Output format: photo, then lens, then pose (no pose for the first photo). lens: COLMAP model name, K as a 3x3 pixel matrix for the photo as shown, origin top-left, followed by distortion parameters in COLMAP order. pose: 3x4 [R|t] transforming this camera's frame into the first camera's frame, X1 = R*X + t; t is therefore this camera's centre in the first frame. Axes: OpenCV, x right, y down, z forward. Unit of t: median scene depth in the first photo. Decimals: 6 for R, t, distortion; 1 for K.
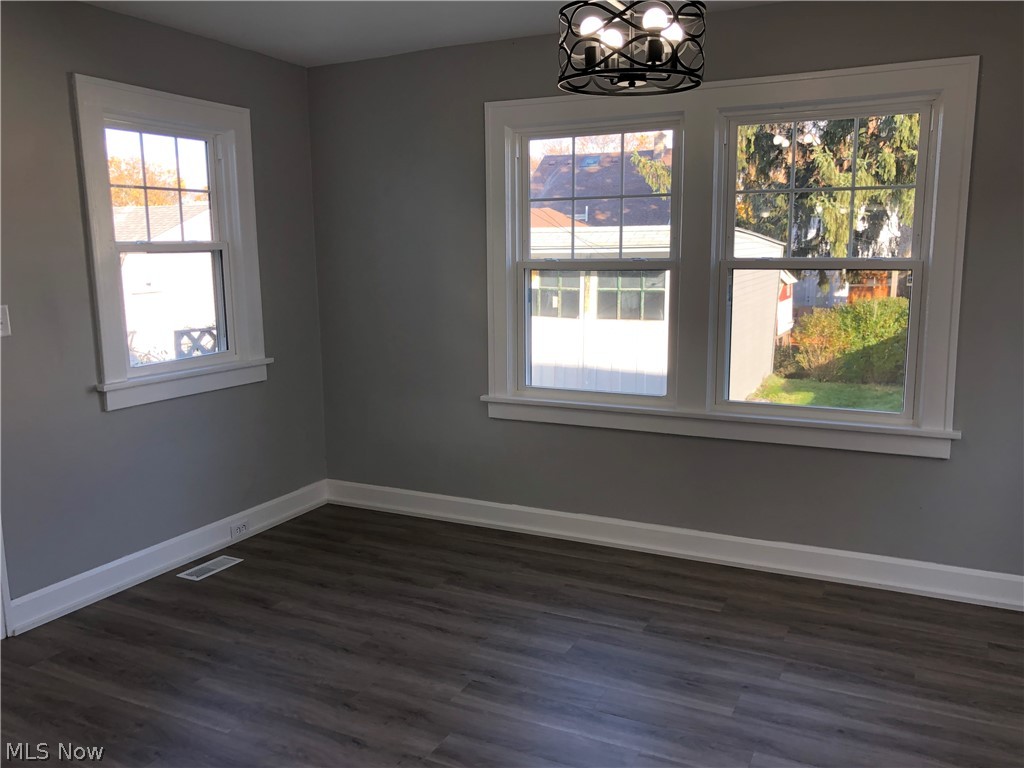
lens RADIAL K [[845.0, 0, 508.9], [0, 845.0, 379.0], [0, 0, 1]] dist [0.014738, -0.008554]
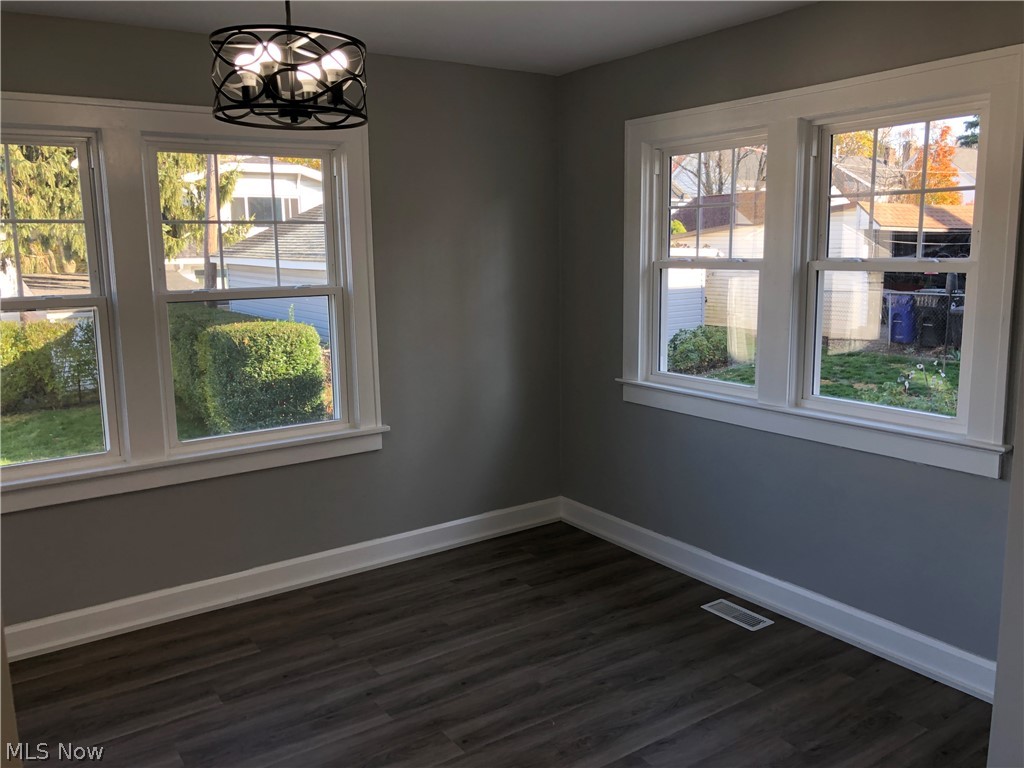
lens RADIAL K [[845.0, 0, 509.1], [0, 845.0, 387.6], [0, 0, 1]] dist [0.014738, -0.008554]
pose [[0.482841, -0.143895, 0.863805, -0.425590], [0.151333, 0.985277, 0.079540, -0.061240], [-0.862533, 0.092317, 0.497509, 0.247069]]
